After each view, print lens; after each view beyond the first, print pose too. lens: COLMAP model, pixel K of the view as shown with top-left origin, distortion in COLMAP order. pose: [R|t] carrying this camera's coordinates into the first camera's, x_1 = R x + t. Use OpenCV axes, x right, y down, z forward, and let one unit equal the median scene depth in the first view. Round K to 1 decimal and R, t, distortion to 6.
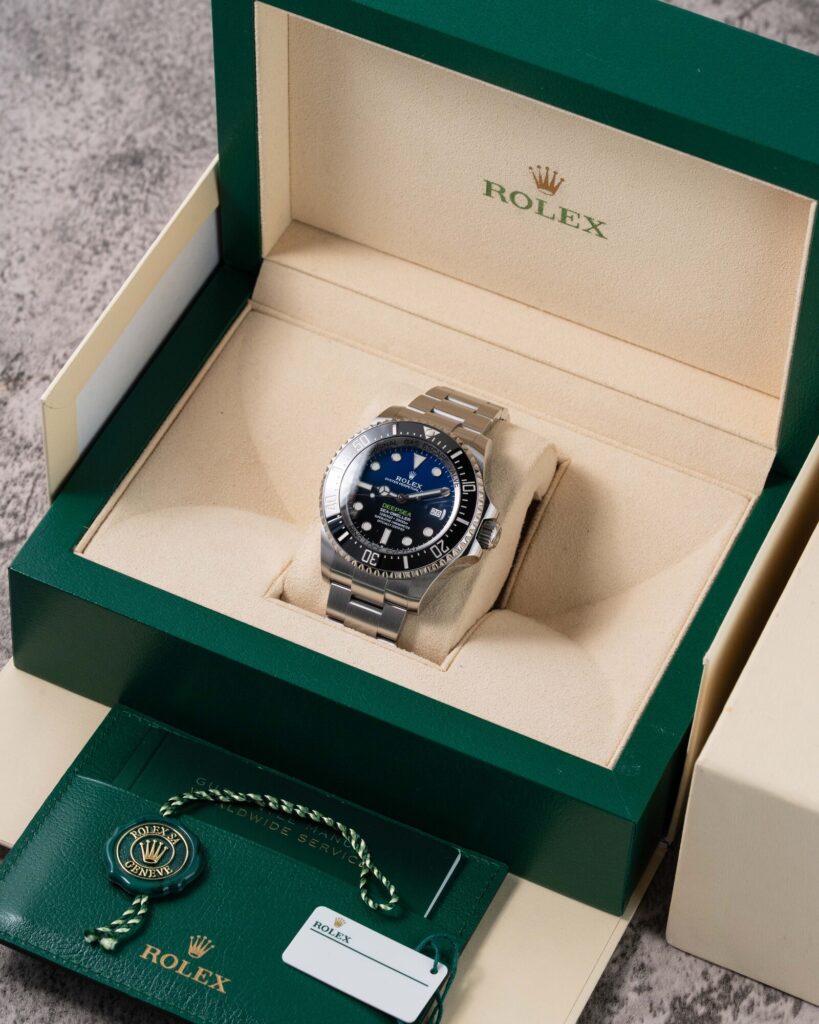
lens RADIAL K [[4553.6, 0, 409.5], [0, 4553.6, 511.6], [0, 0, 1]] dist [0.189990, 0.000000]
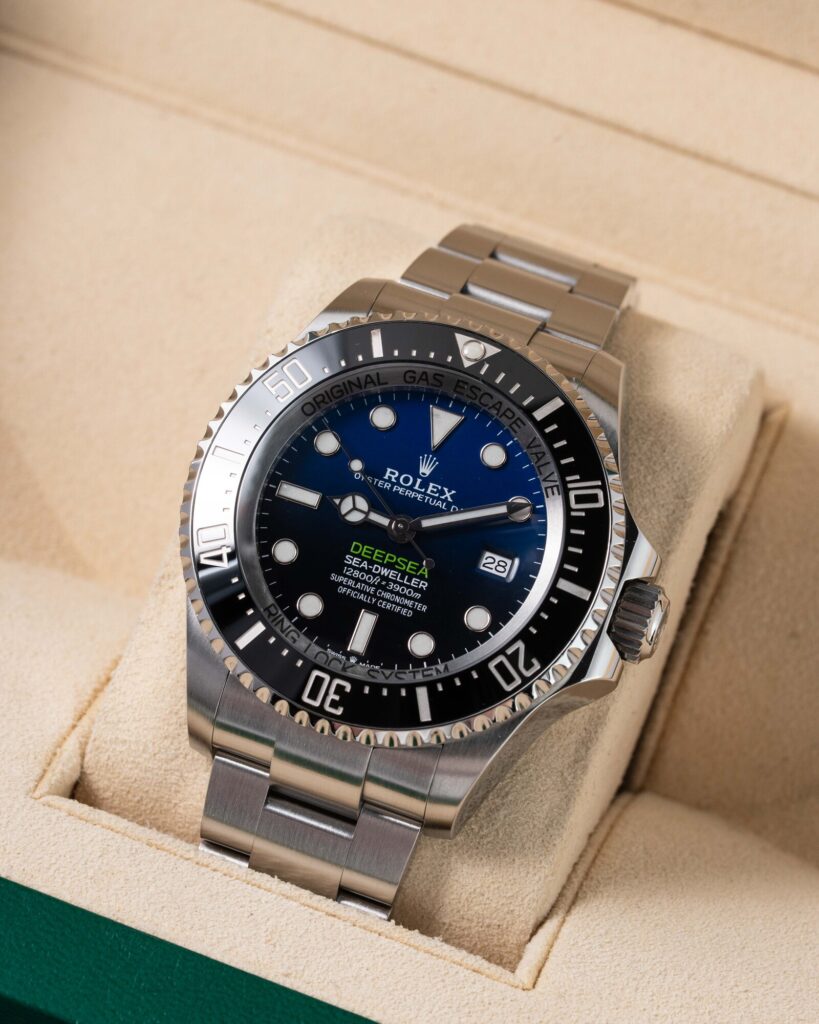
lens RADIAL K [[4553.6, 0, 408.4], [0, 4553.6, 517.9], [0, 0, 1]] dist [0.189990, 0.000000]
pose [[0.995498, -0.021893, 0.092220, -0.035453], [0.017999, 0.998919, 0.042854, -0.019665], [-0.093058, -0.041001, 0.994816, 0.624834]]
